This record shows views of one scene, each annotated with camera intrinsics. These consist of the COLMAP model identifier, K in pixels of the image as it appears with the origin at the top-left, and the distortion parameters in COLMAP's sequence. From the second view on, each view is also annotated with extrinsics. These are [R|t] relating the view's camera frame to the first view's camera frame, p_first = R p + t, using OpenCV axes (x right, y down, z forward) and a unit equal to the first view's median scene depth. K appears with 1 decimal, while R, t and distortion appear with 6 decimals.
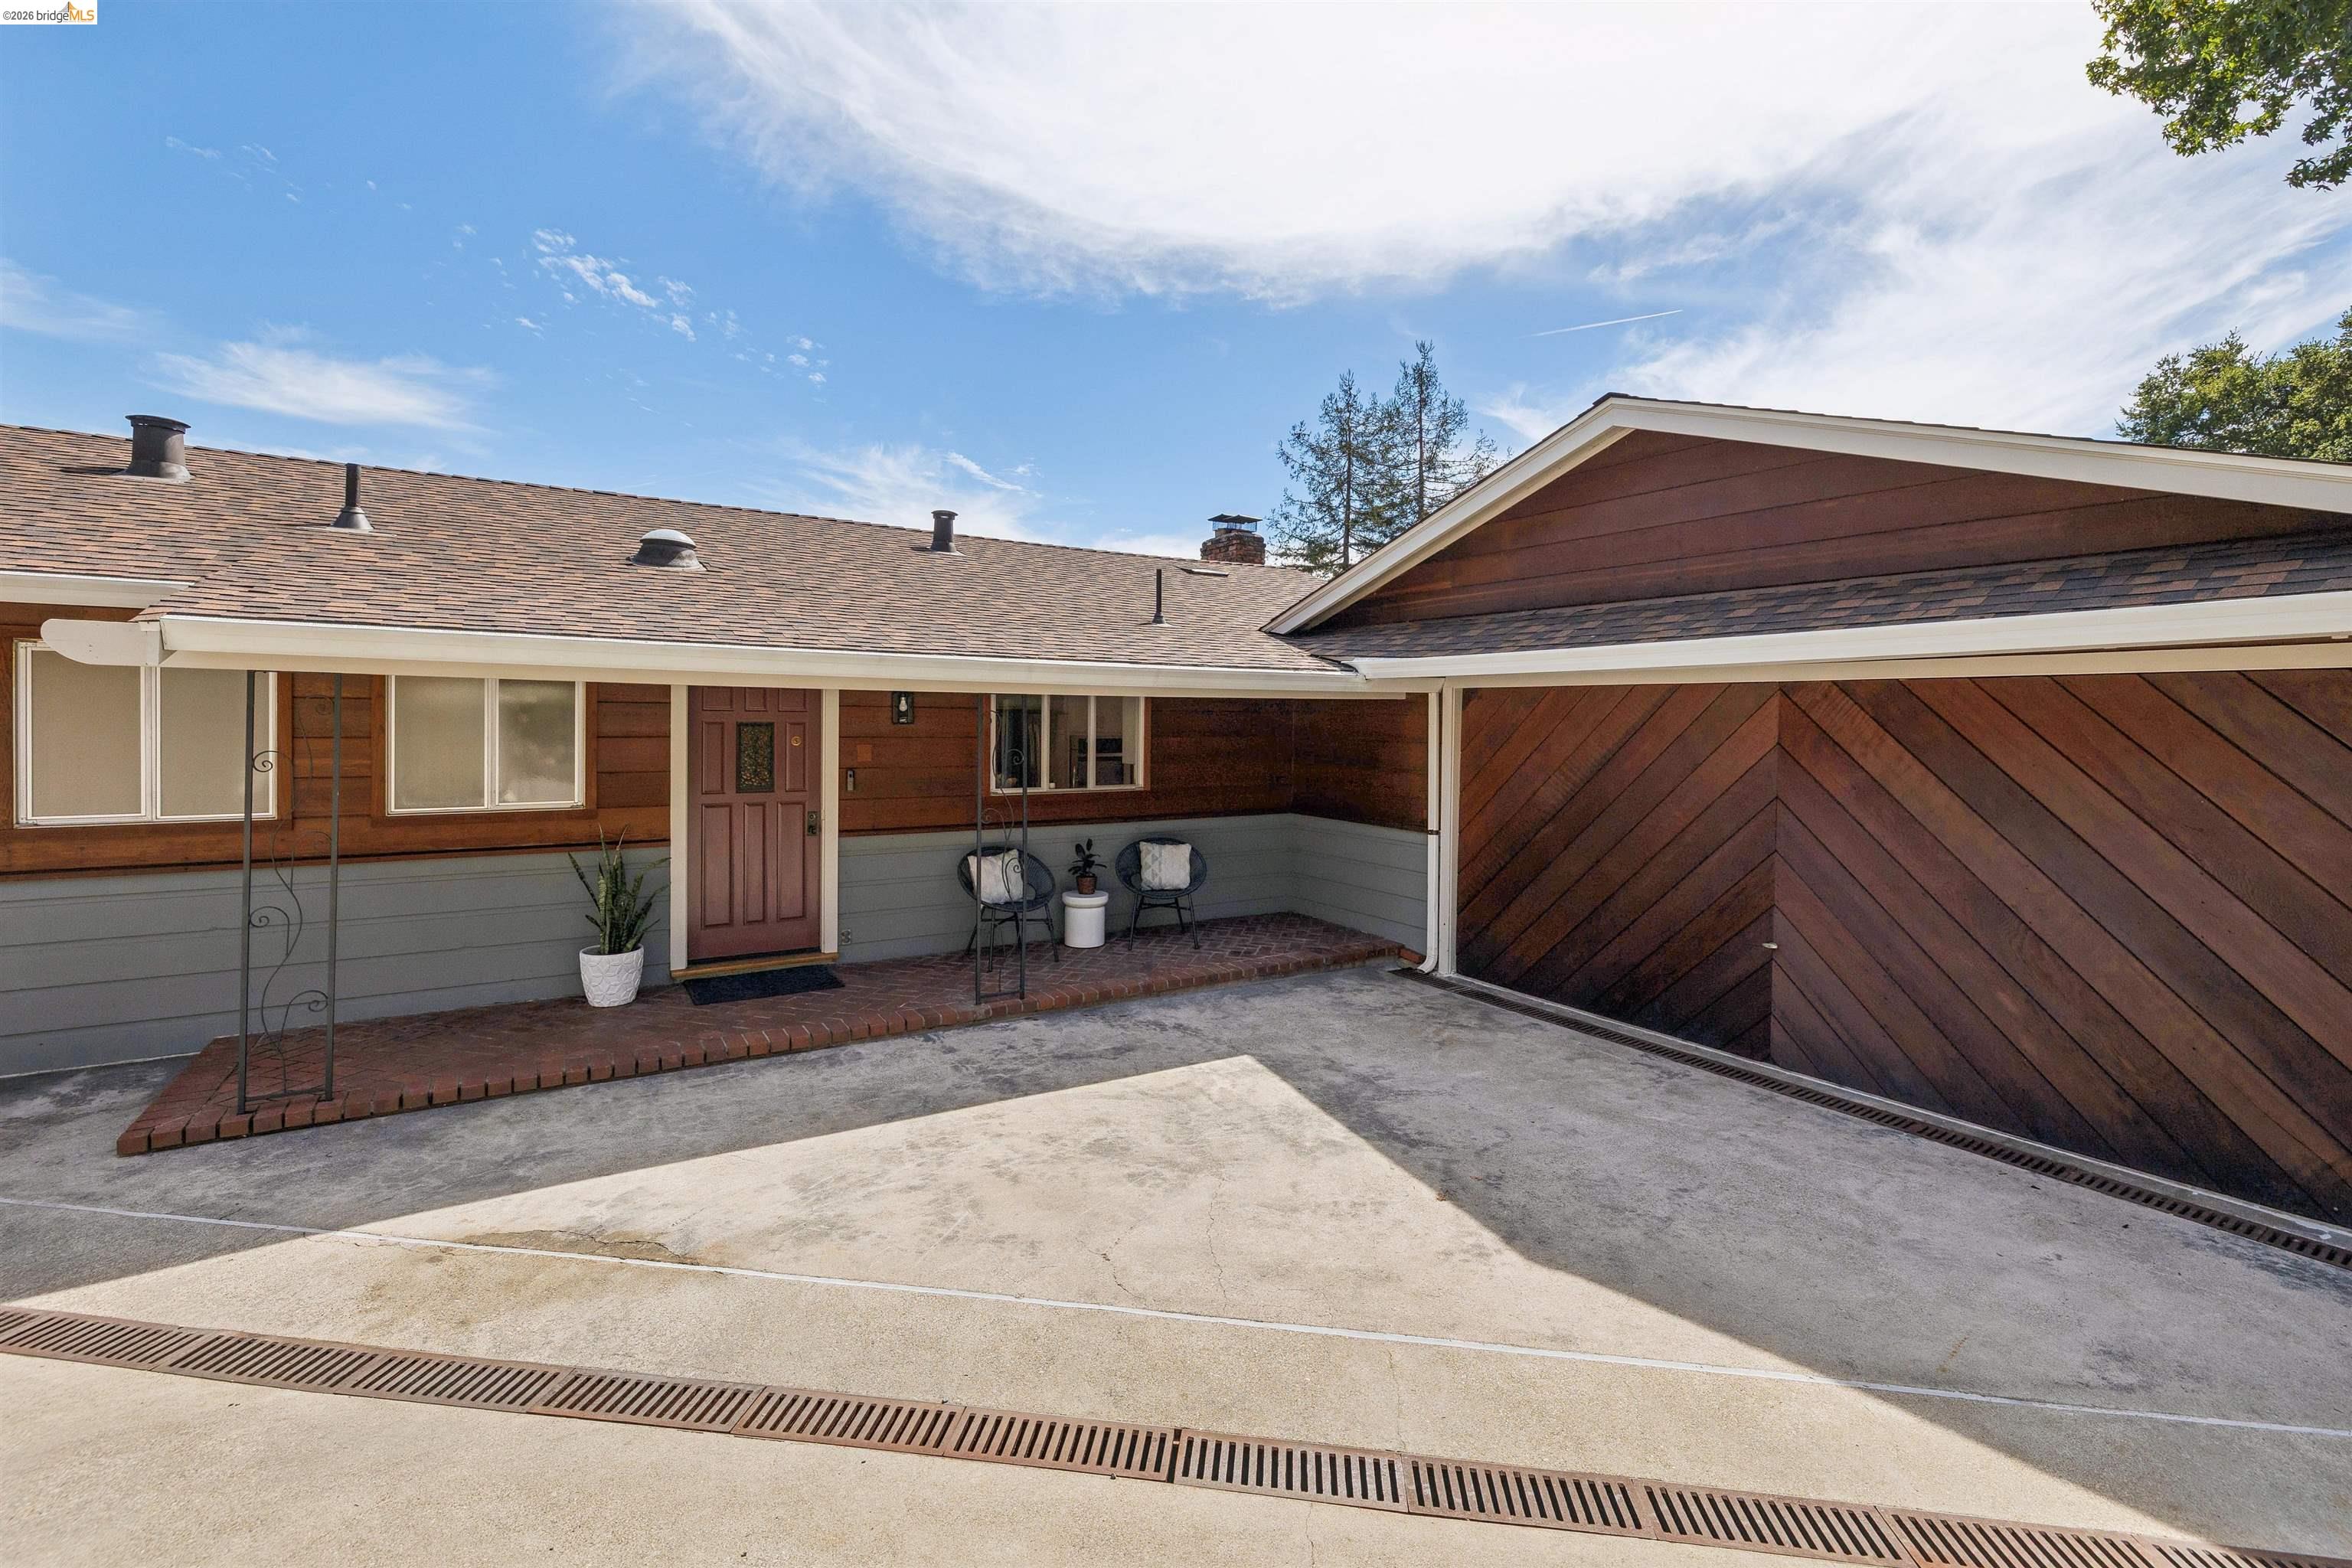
lens RADIAL K [[1012.2, 0, 1150.6], [0, 1012.2, 742.0], [0, 0, 1]] dist [0.004414, -0.002408]
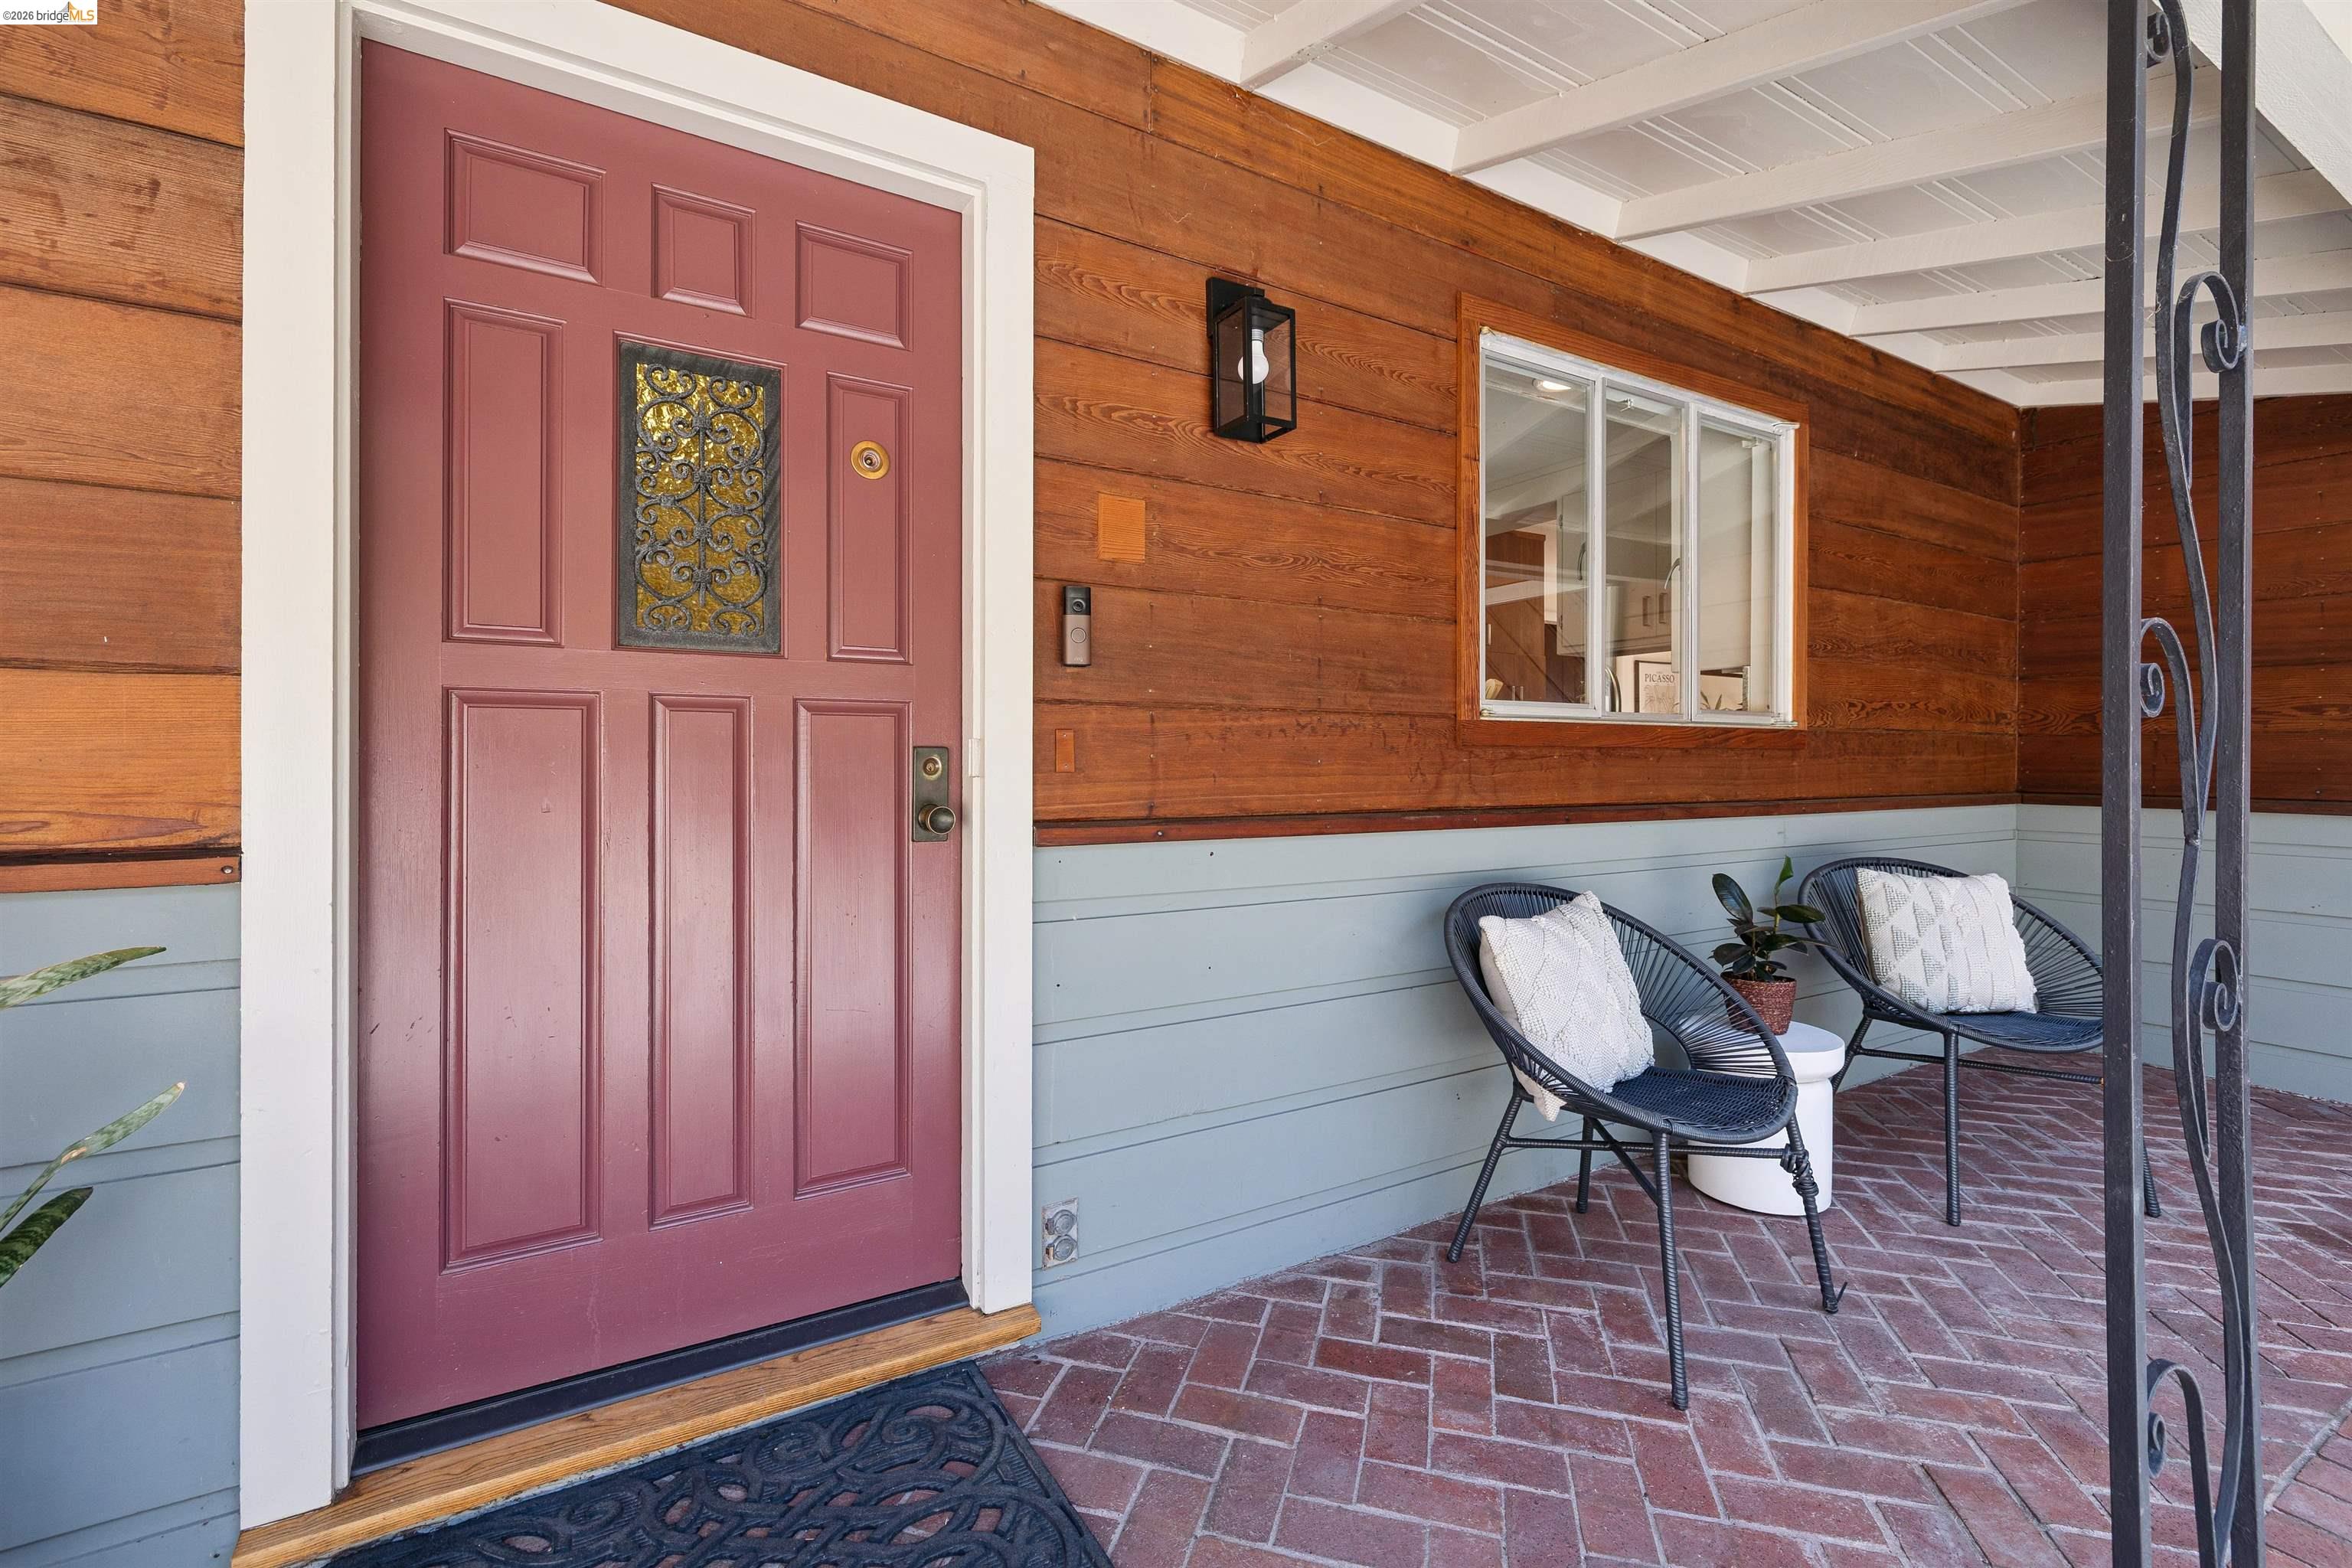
lens RADIAL K [[1012.2, 0, 1162.0], [0, 1012.2, 774.9], [0, 0, 1]] dist [0.004414, -0.002408]
pose [[0.999357, -0.013250, -0.033309, -0.300605], [0.012584, 0.999718, -0.020119, 0.091613], [0.033566, 0.019687, 0.999243, 0.838821]]
